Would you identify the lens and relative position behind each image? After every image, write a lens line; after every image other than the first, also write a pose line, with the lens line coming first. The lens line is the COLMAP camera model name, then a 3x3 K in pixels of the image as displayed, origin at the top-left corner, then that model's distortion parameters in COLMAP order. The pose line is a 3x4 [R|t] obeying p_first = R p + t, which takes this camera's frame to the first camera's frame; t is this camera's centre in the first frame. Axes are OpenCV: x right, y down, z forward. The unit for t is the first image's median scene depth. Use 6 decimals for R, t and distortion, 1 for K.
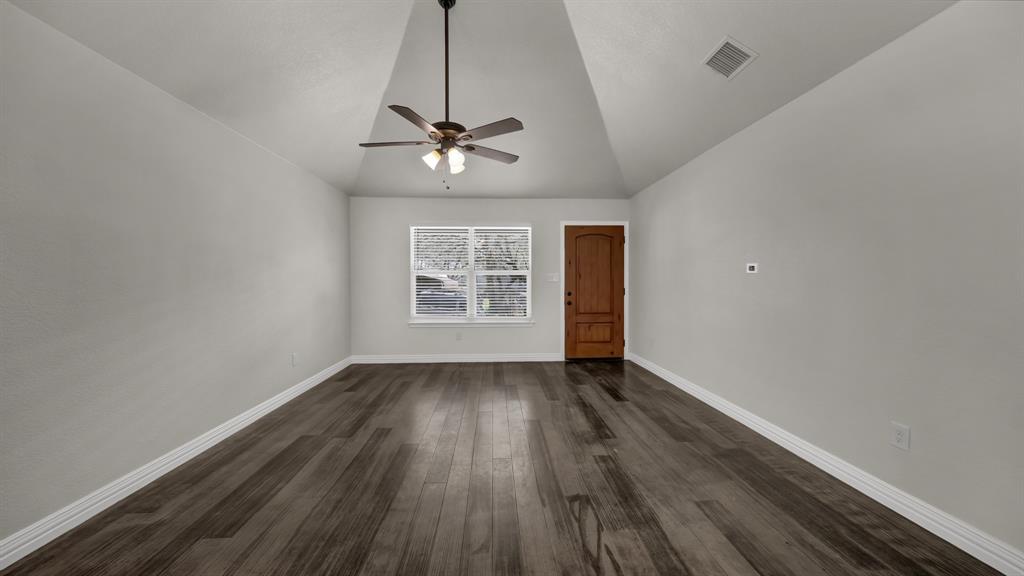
lens RADIAL K [[369.1, 0, 509.3], [0, 369.1, 285.5], [0, 0, 1]] dist [0.005645, 0.001161]
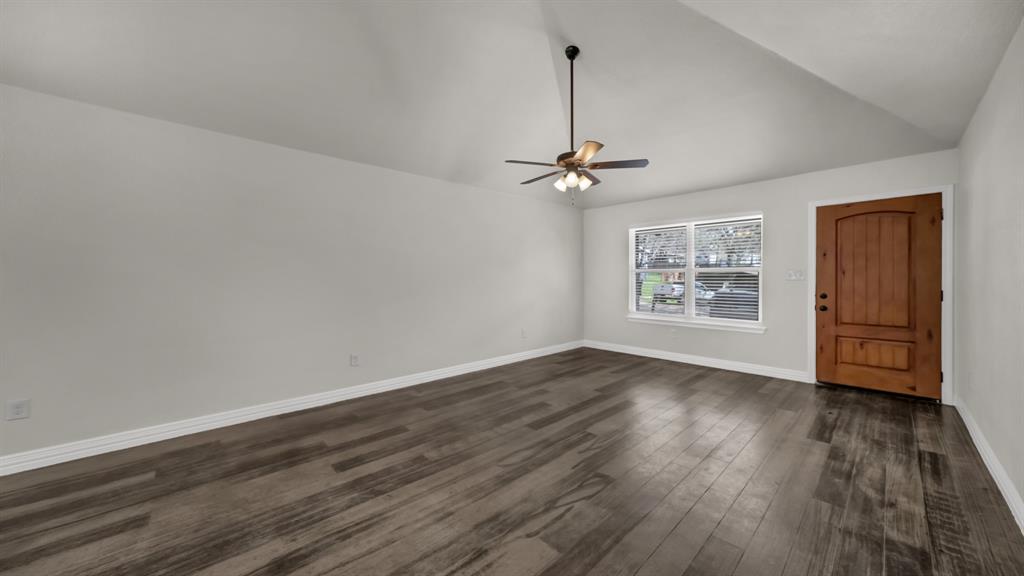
lens RADIAL K [[358.8, 0, 508.8], [0, 358.8, 279.9], [0, 0, 1]] dist [0.006612, 0.000657]
pose [[0.650120, 0.005815, -0.759810, 0.306489], [-0.008305, 0.999965, 0.000548, -0.005470], [0.759786, 0.005954, 0.650146, 0.029335]]
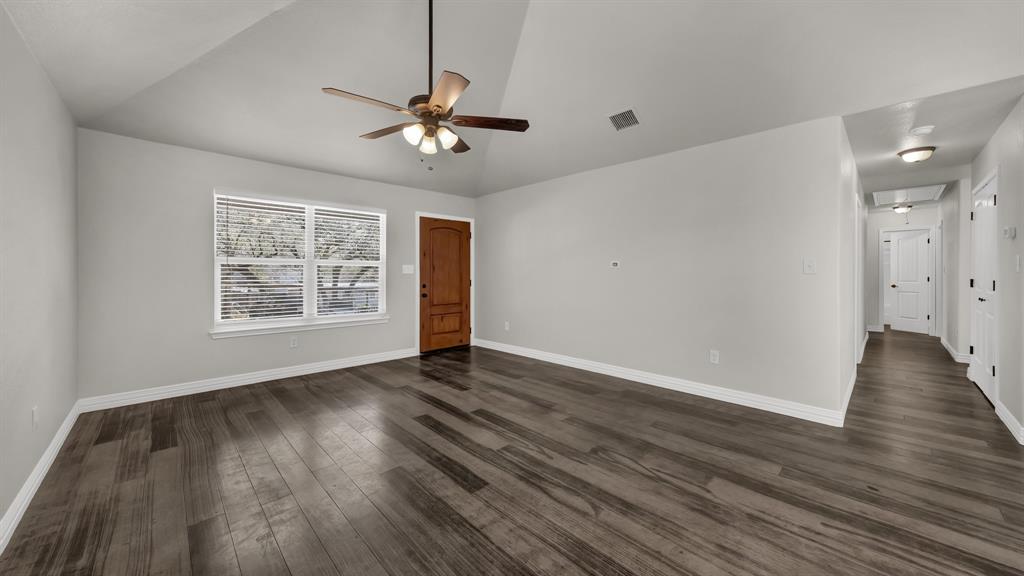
lens RADIAL K [[369.1, 0, 528.7], [0, 369.1, 267.4], [0, 0, 1]] dist [0.005645, 0.001161]
pose [[0.733708, 0.015773, 0.679282, -0.303227], [0.005907, 0.999545, -0.029590, 0.004052], [-0.679440, 0.025723, 0.733280, 0.092714]]
